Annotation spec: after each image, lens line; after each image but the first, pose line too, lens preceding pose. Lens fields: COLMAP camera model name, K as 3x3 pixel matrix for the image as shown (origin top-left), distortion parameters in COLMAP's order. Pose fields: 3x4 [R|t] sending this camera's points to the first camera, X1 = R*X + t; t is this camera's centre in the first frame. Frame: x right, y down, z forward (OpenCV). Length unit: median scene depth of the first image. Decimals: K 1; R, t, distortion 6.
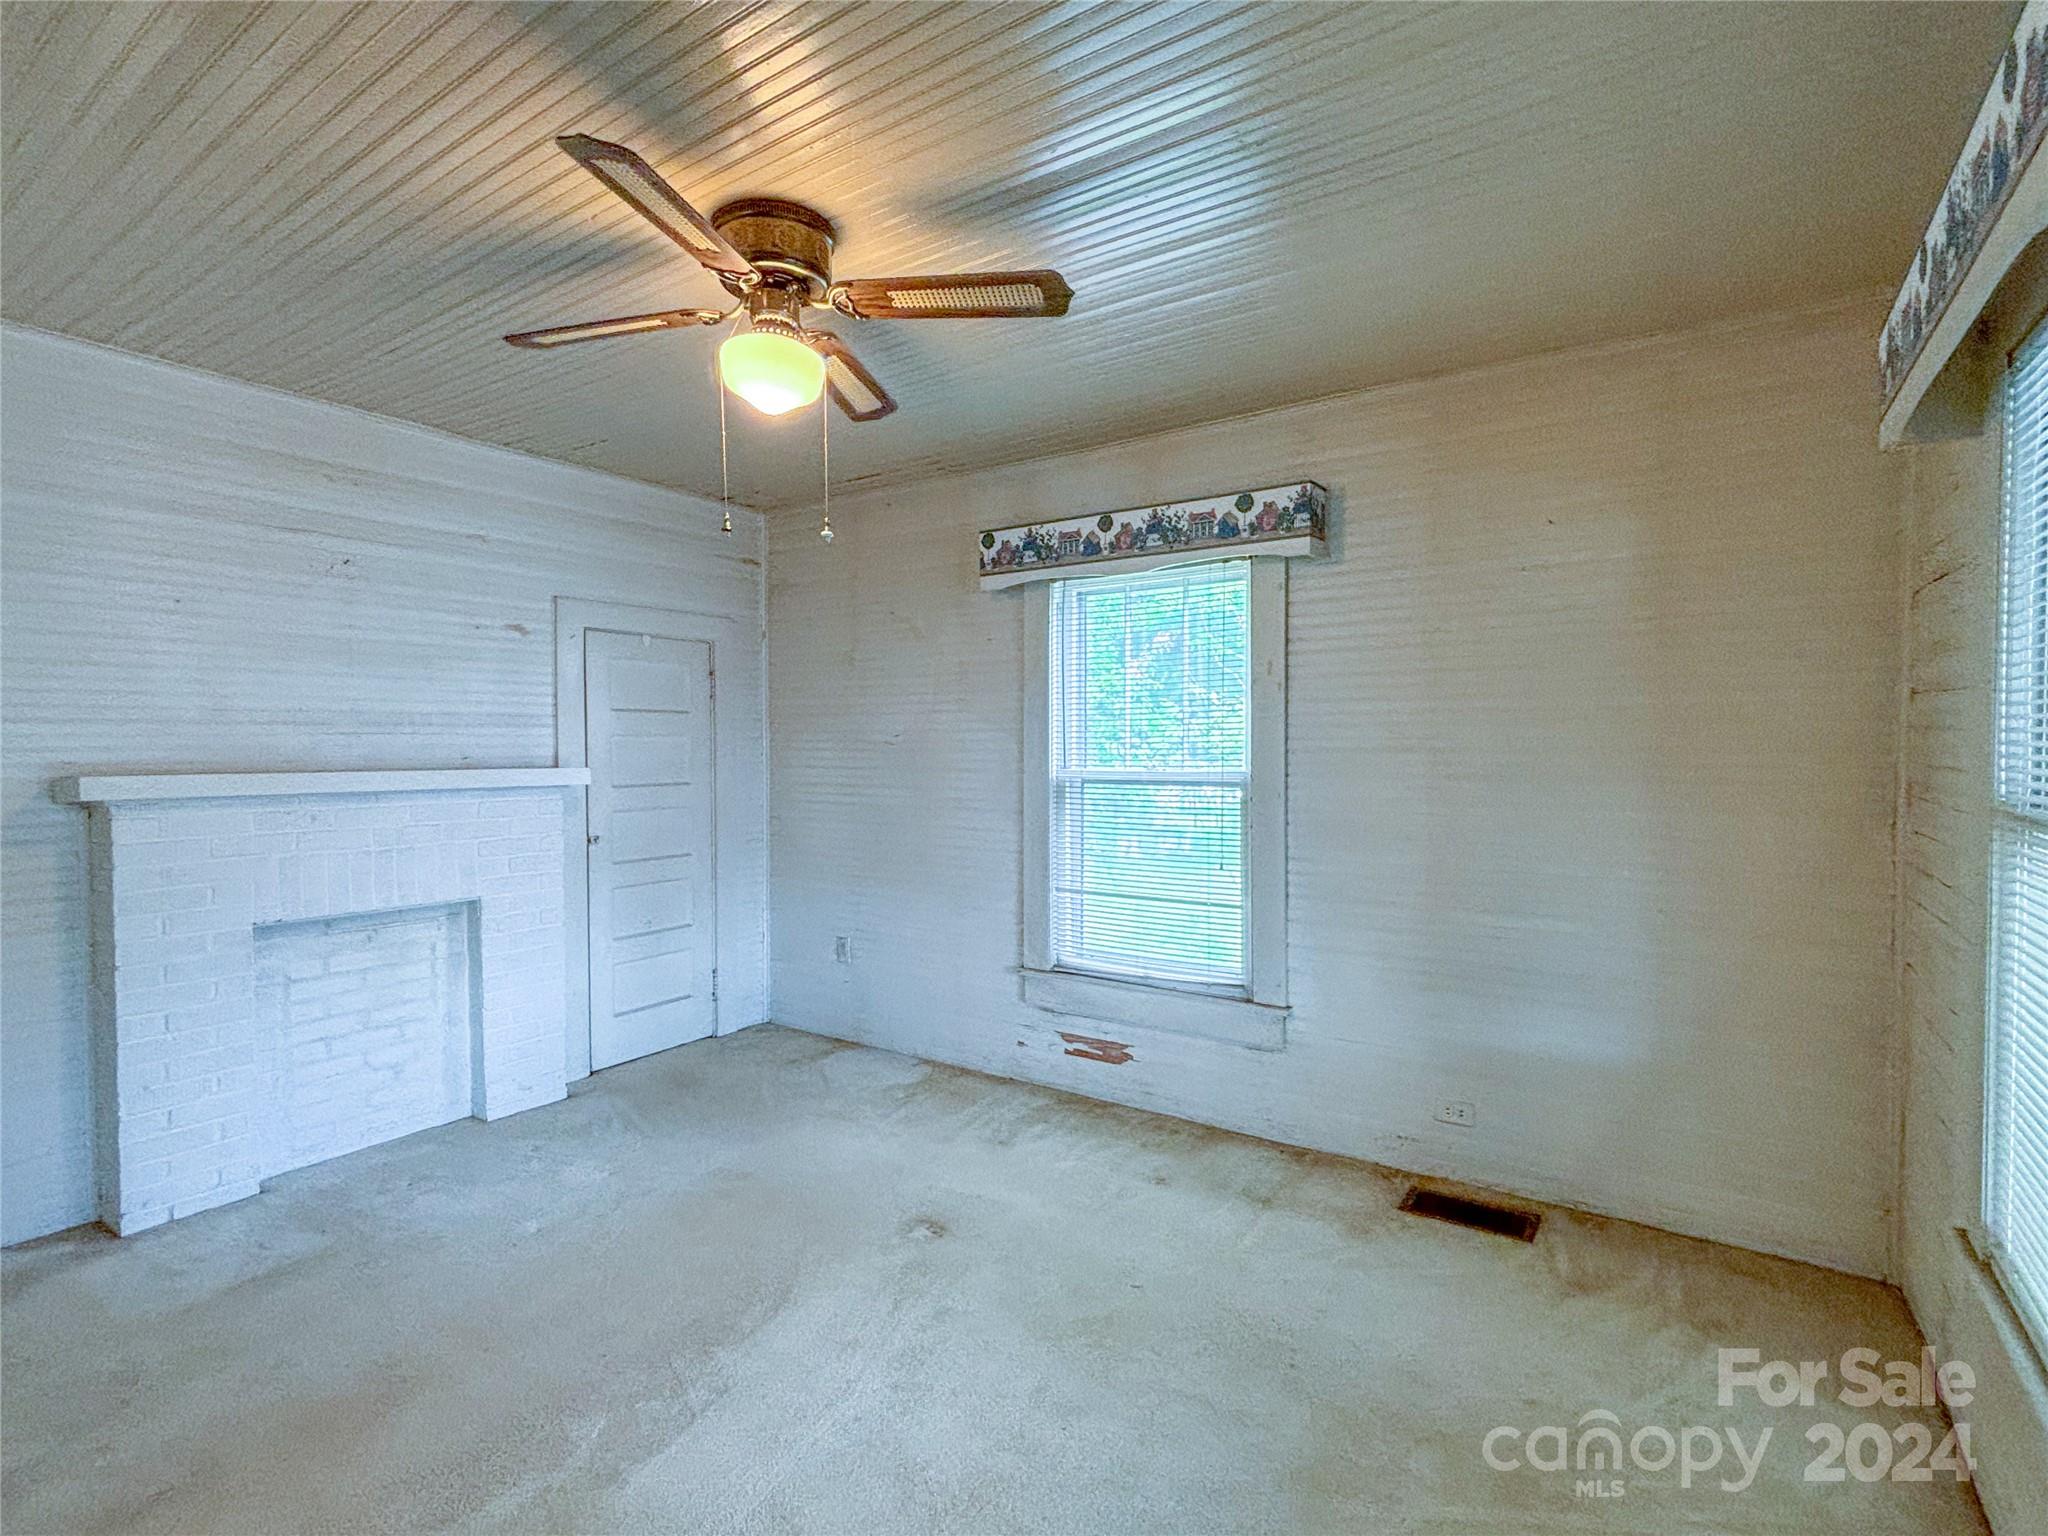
lens RADIAL K [[983.2, 0, 1015.5], [0, 983.2, 766.1], [0, 0, 1]] dist [-0.004647, -0.001256]
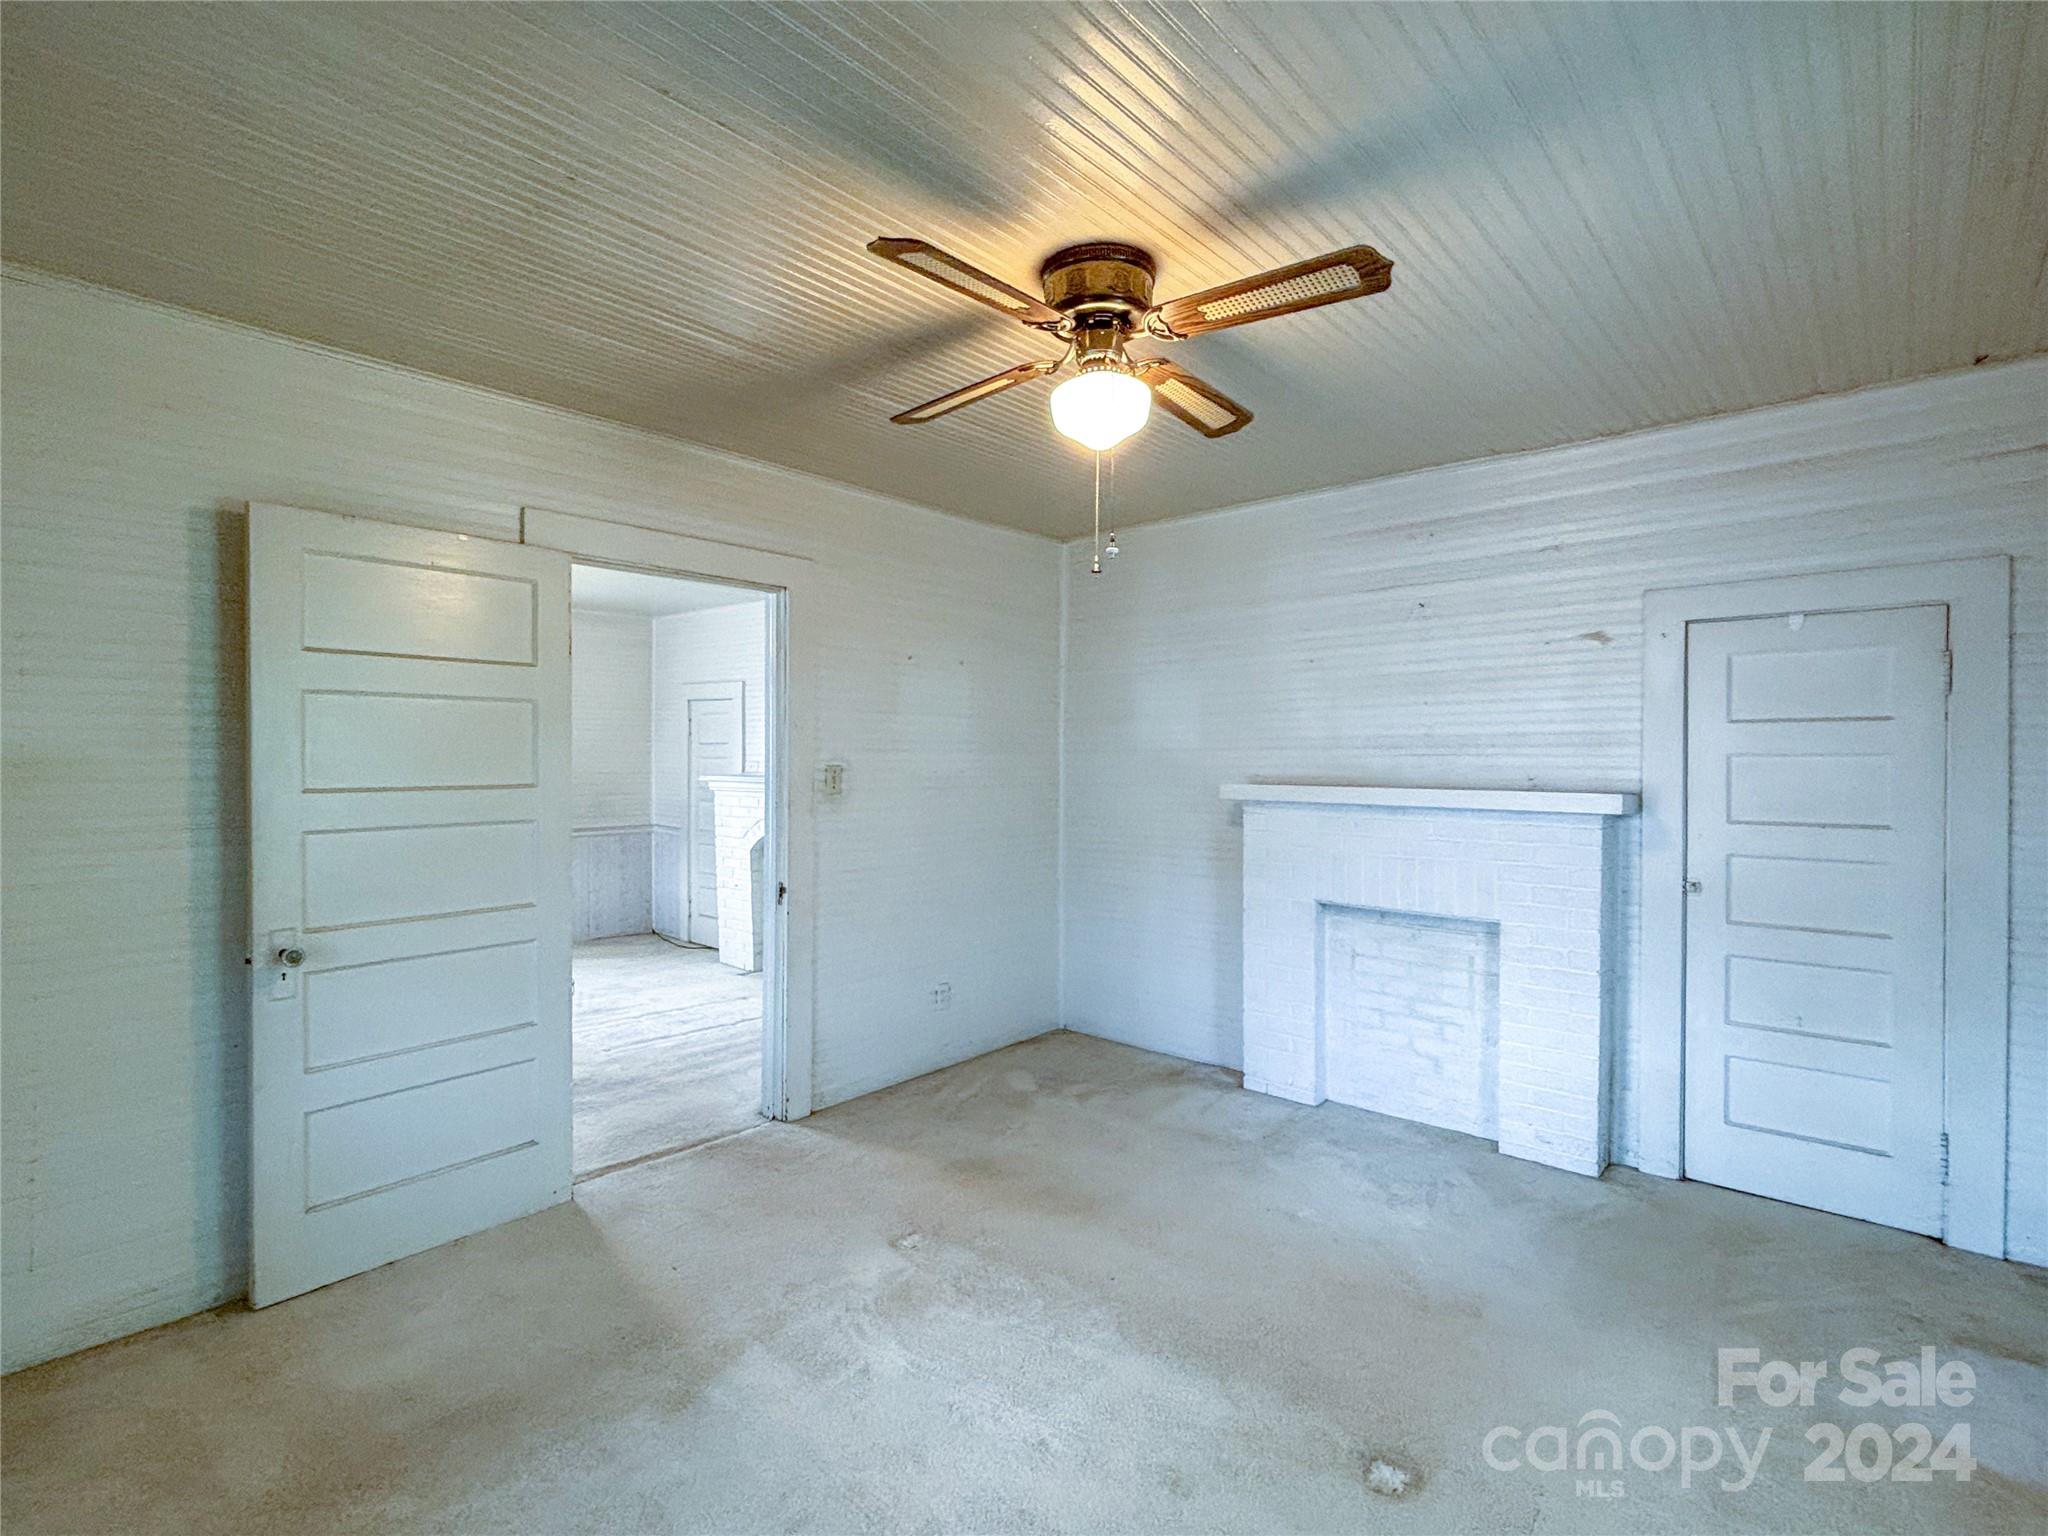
lens RADIAL K [[983.2, 0, 1018.4], [0, 983.2, 762.3], [0, 0, 1]] dist [-0.004647, -0.001256]
pose [[-0.131234, 0.003861, -0.991344, 0.497416], [-0.024599, 0.999672, 0.007150, -0.020485], [0.991046, 0.025324, -0.131096, 0.656016]]
